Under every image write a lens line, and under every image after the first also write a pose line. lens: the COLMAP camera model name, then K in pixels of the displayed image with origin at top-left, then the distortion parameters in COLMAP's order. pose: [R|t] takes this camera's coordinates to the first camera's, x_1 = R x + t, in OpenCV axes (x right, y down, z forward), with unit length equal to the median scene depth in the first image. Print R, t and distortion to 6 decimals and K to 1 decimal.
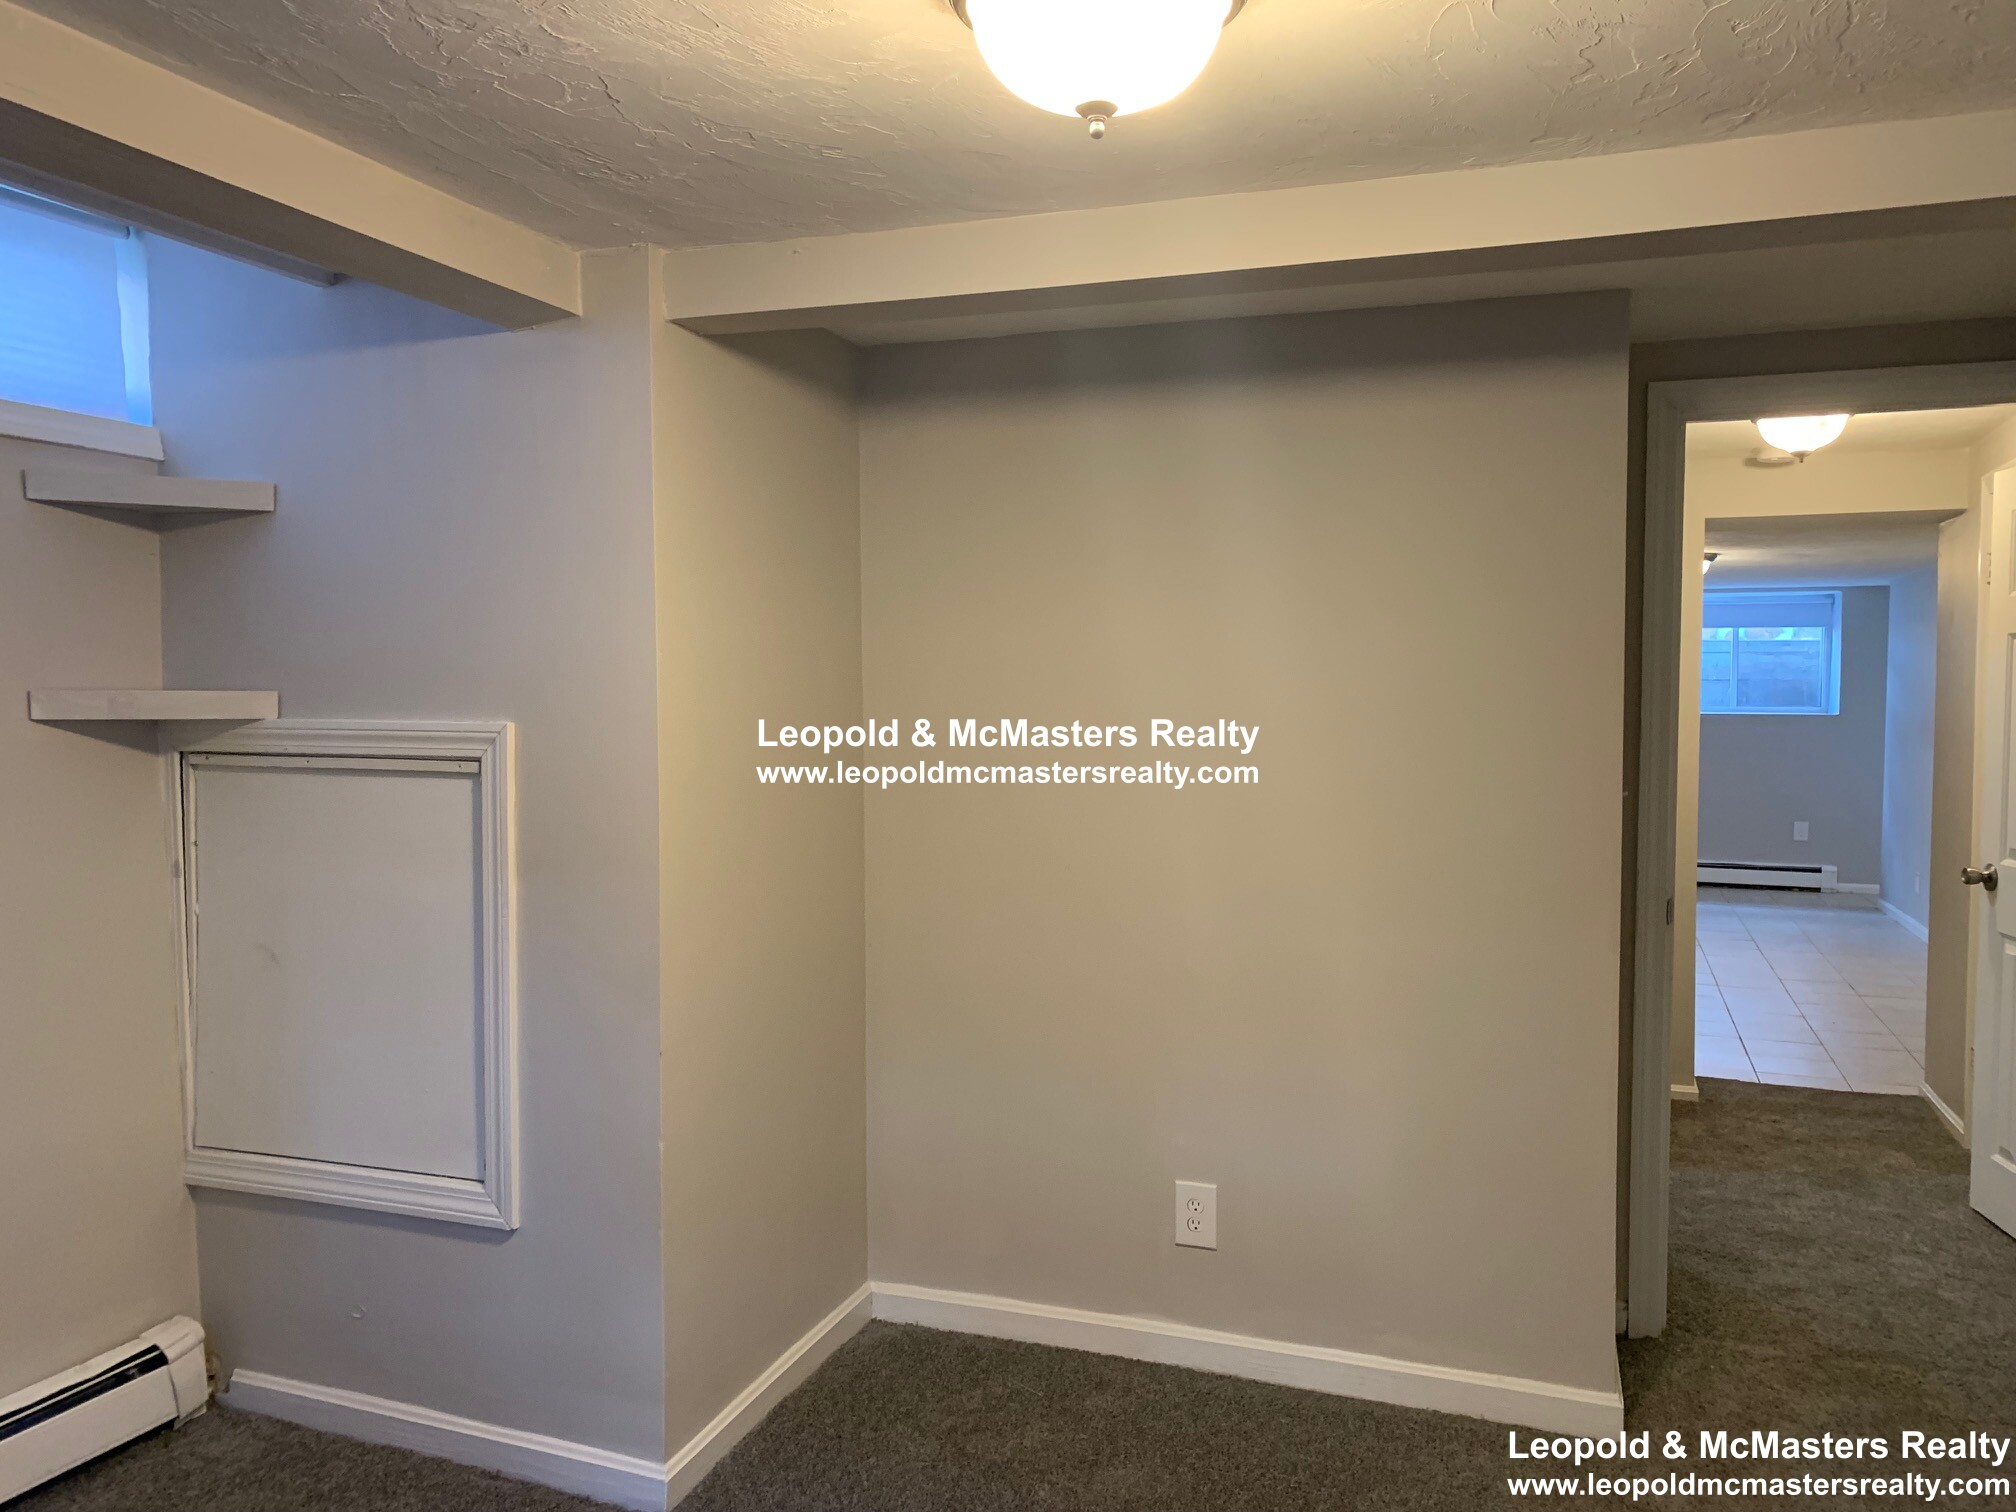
lens RADIAL K [[1526.1, 0, 1011.9], [0, 1526.1, 754.9], [0, 0, 1]] dist [-0.038953, -0.005031]
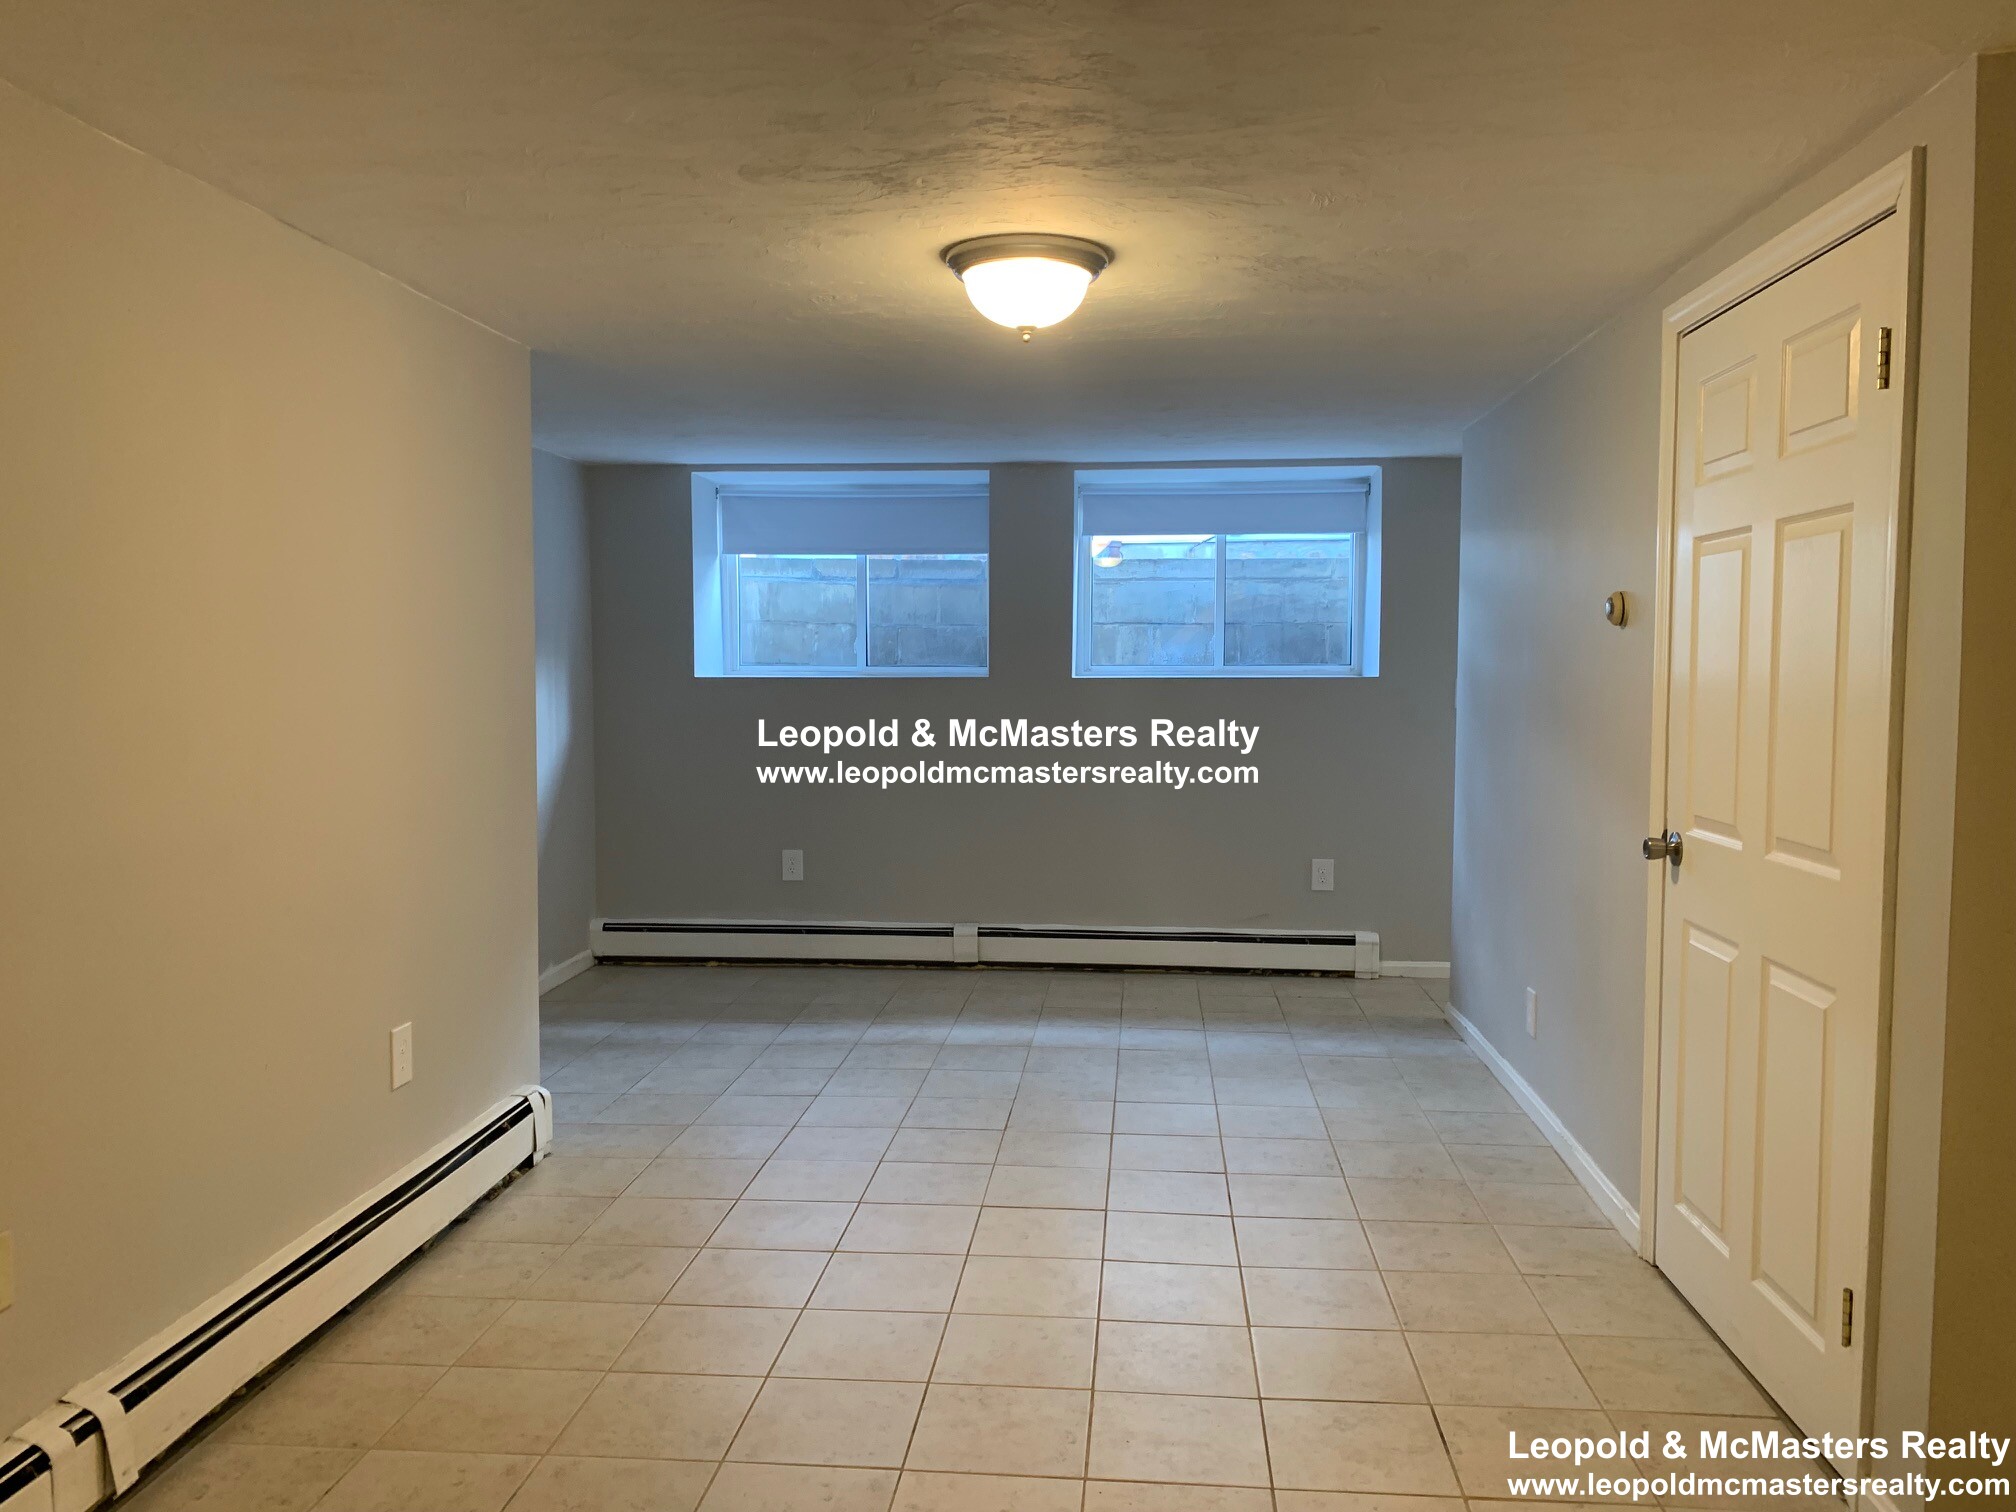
lens RADIAL K [[1526.1, 0, 1015.1], [0, 1526.1, 754.4], [0, 0, 1]] dist [-0.038953, -0.005031]
pose [[0.962605, -0.026683, 0.269593, 0.246680], [0.019239, 0.999358, 0.030217, -0.017871], [-0.270227, -0.023901, 0.962500, 0.458165]]
